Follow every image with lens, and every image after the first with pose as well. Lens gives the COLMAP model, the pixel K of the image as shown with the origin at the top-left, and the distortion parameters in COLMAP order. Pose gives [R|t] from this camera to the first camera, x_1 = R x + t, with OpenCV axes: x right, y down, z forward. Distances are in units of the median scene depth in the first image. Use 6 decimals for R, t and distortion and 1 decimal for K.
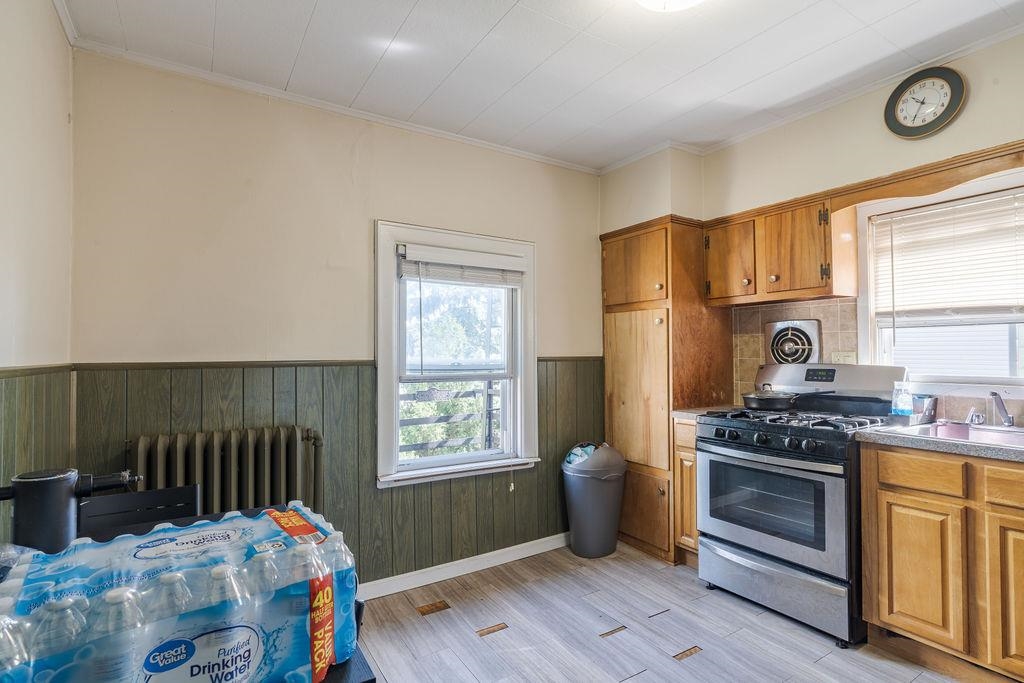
lens RADIAL K [[512.5, 0, 516.6], [0, 512.5, 344.2], [0, 0, 1]] dist [-0.001324, 0.002455]
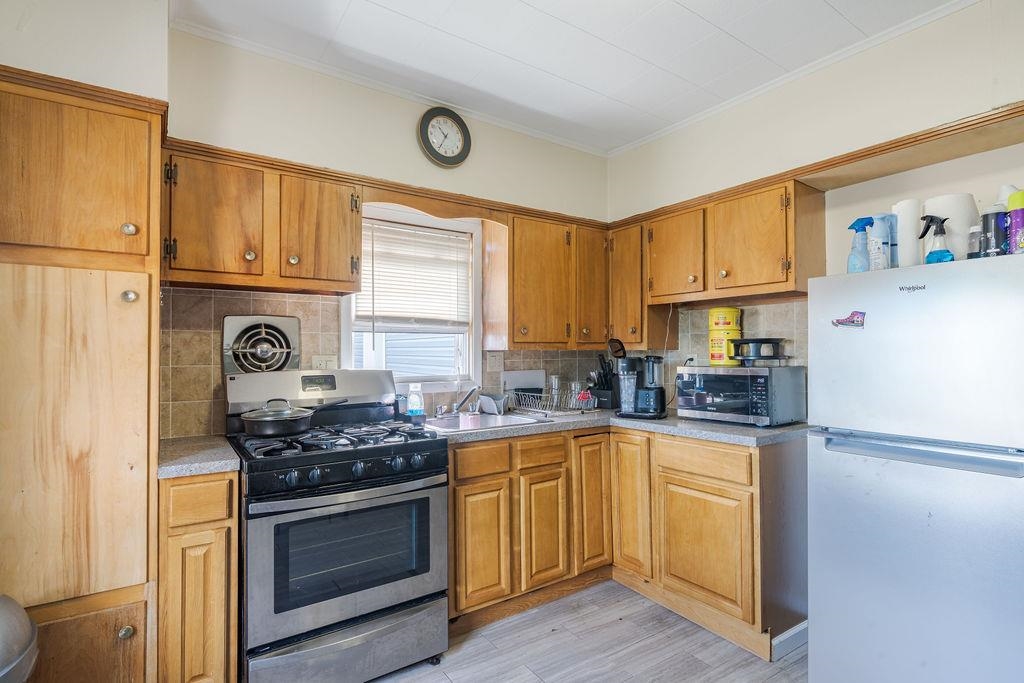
lens RADIAL K [[512.5, 0, 509.8], [0, 512.5, 344.8], [0, 0, 1]] dist [-0.001324, 0.002455]
pose [[-0.043301, 0.016234, 0.998930, -0.282908], [-0.016934, 0.999712, -0.016980, 0.005585], [-0.998919, -0.017651, -0.043014, 0.747422]]
